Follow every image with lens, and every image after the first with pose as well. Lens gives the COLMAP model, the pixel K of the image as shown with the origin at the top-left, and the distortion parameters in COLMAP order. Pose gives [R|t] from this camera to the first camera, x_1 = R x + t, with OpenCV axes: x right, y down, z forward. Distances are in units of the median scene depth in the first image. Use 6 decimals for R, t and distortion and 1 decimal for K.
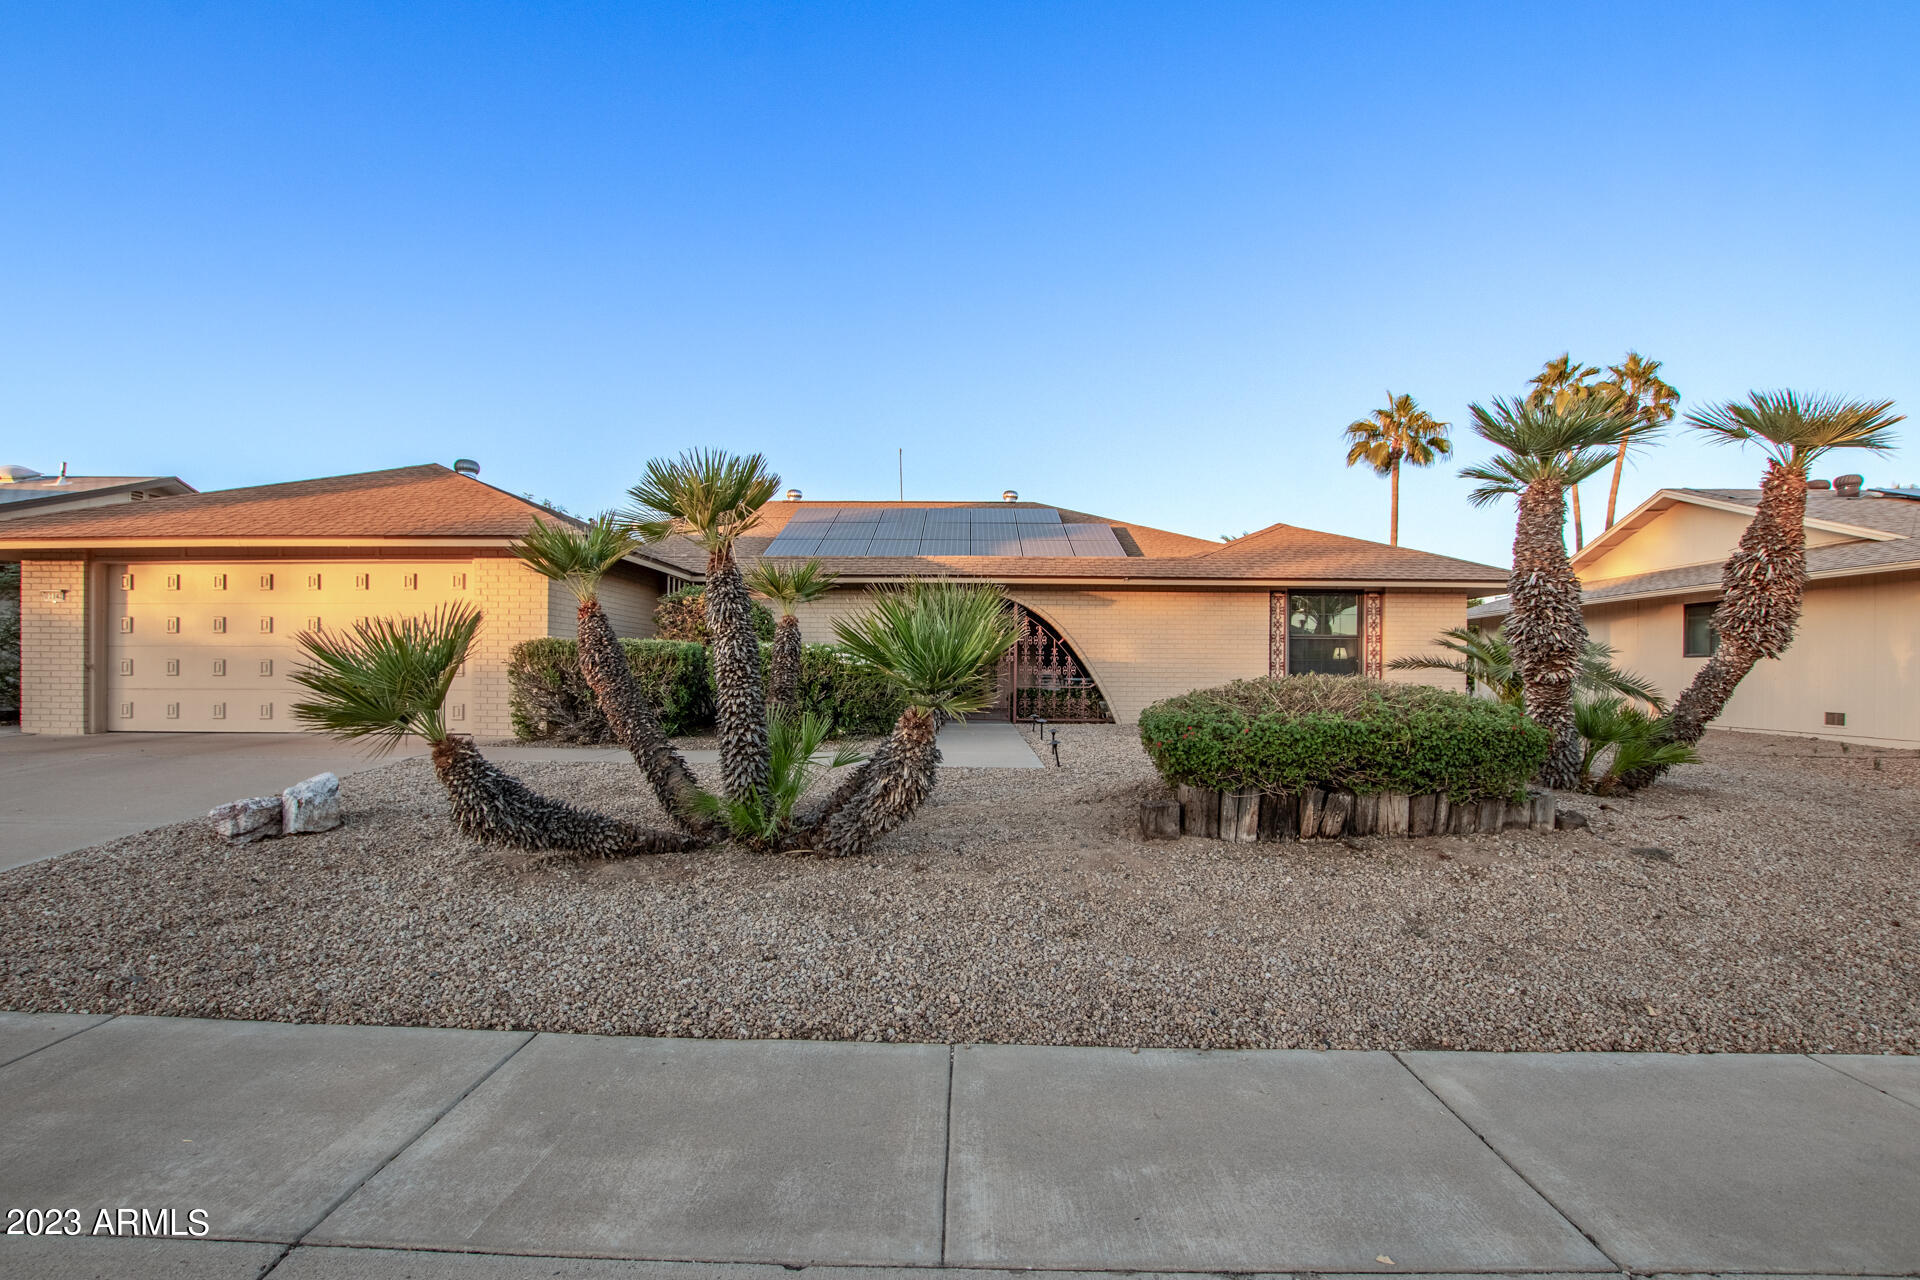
lens RADIAL K [[890.0, 0, 960.0], [0, 890.0, 640.0], [0, 0, 1]] dist [-0.032933, 0.000341]
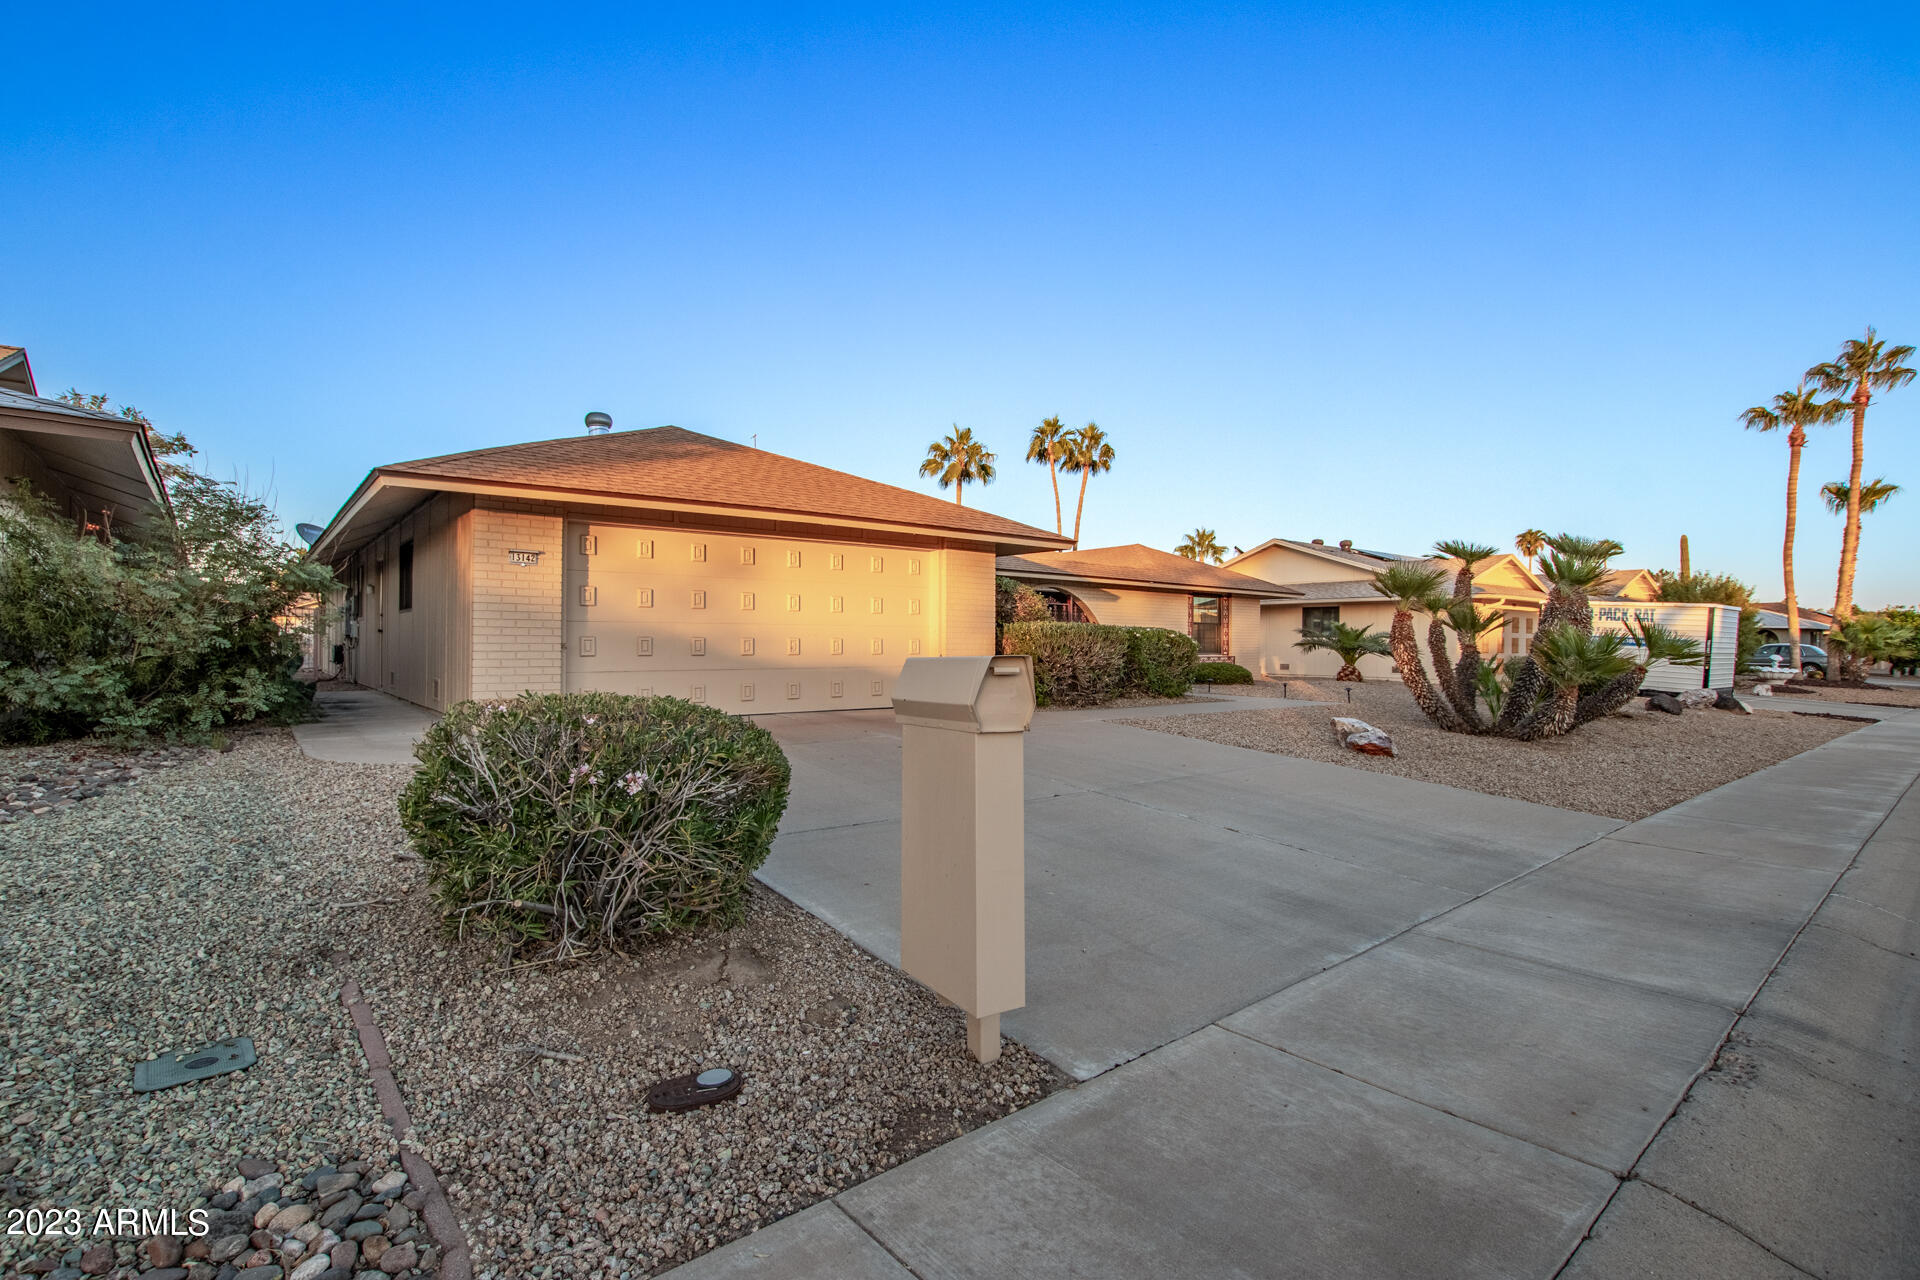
lens RADIAL K [[890.0, 0, 960.0], [0, 890.0, 640.0], [0, 0, 1]] dist [-0.032933, 0.000341]
pose [[0.749222, -0.002467, 0.662315, -0.972077], [-0.016375, 0.999618, 0.022246, -0.001720], [-0.662117, -0.027512, 0.748895, 0.103211]]
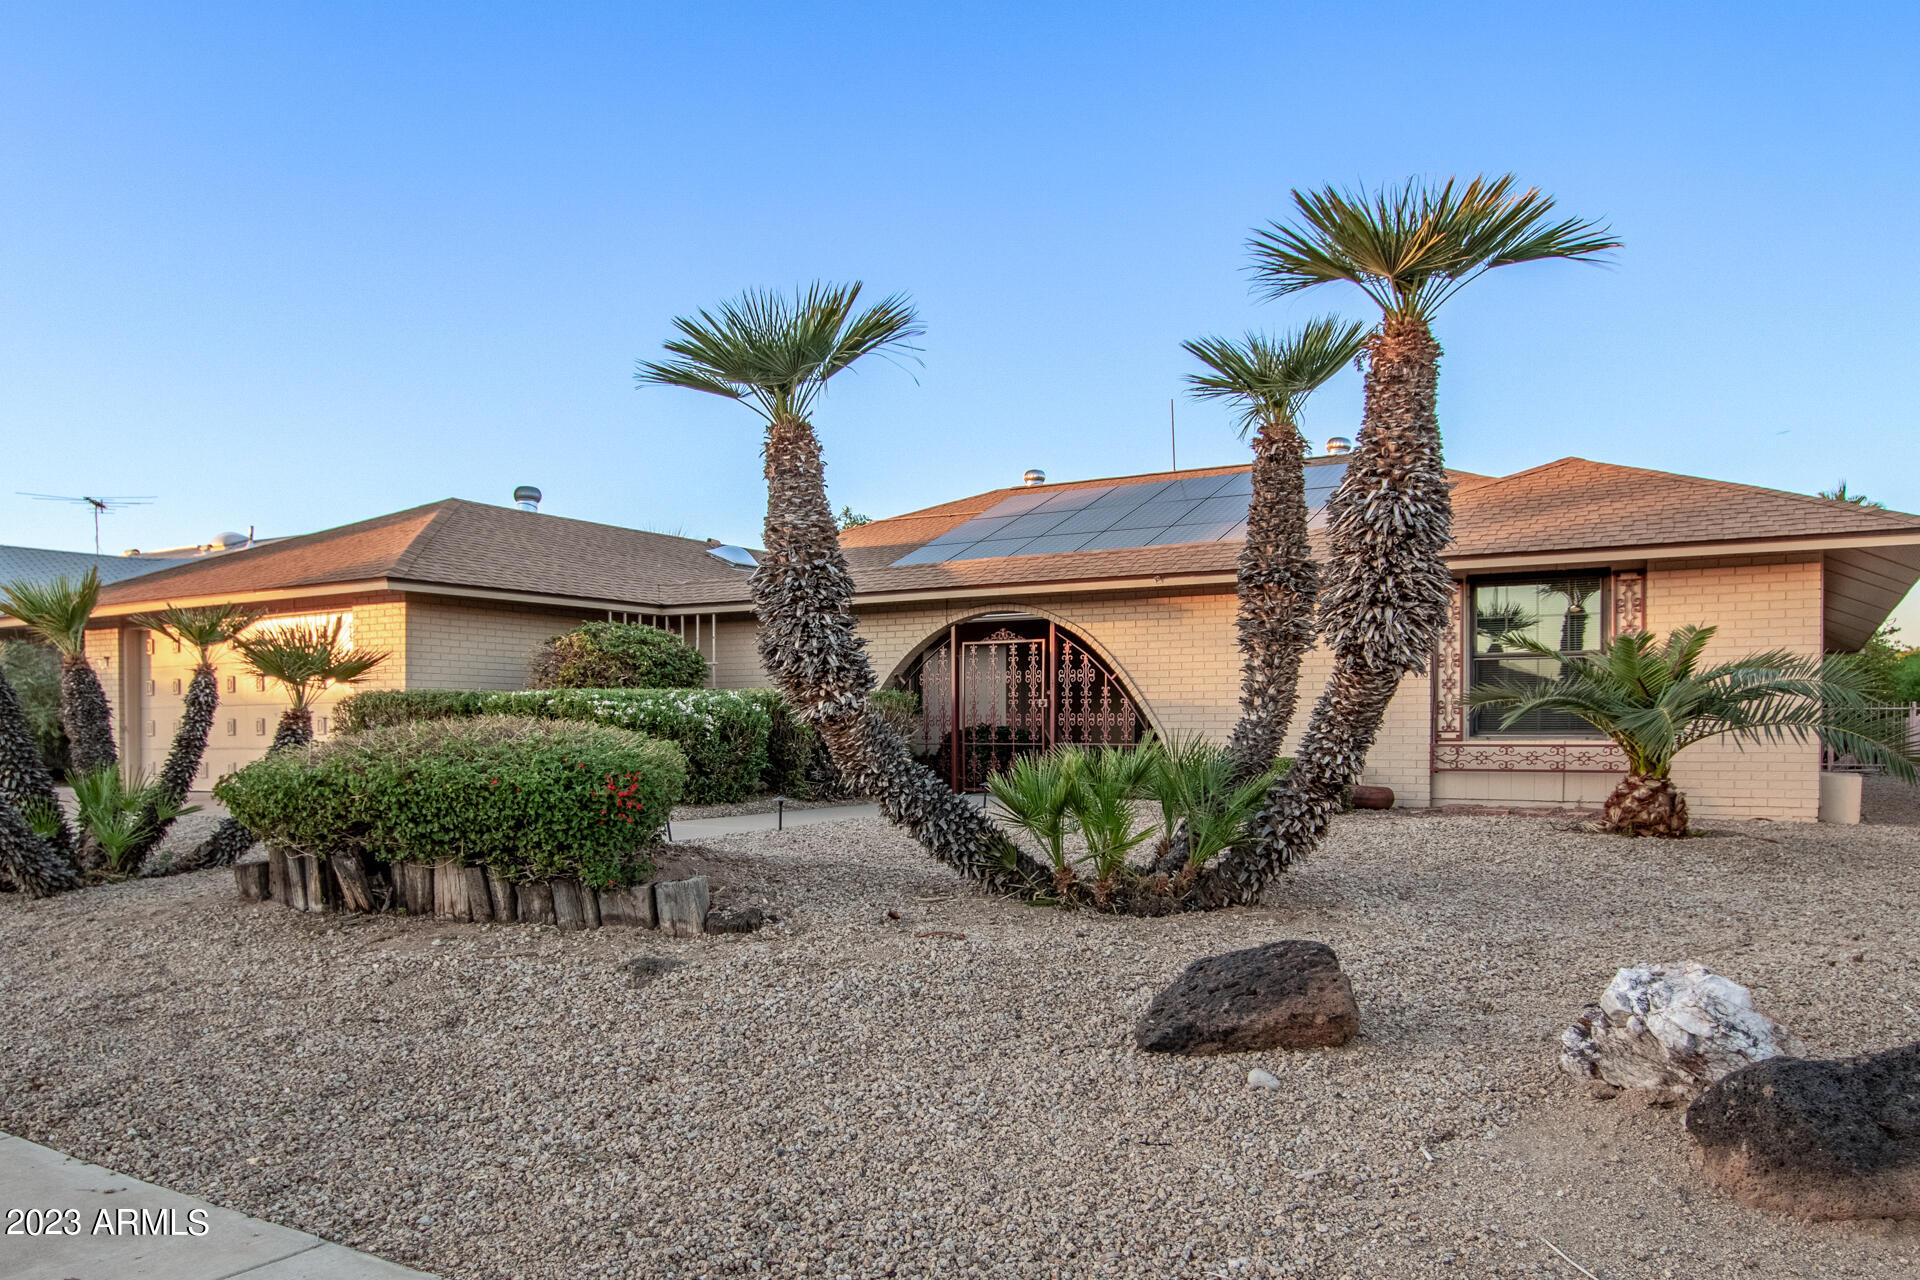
lens RADIAL K [[1371.8, 0, 960.0], [0, 1371.8, 640.0], [0, 0, 1]] dist [0.001280, -0.000104]
pose [[0.861812, -0.042289, -0.505462, 0.539637], [0.027967, 0.998964, -0.035893, 0.008380], [0.506456, 0.016797, 0.862102, 0.049096]]
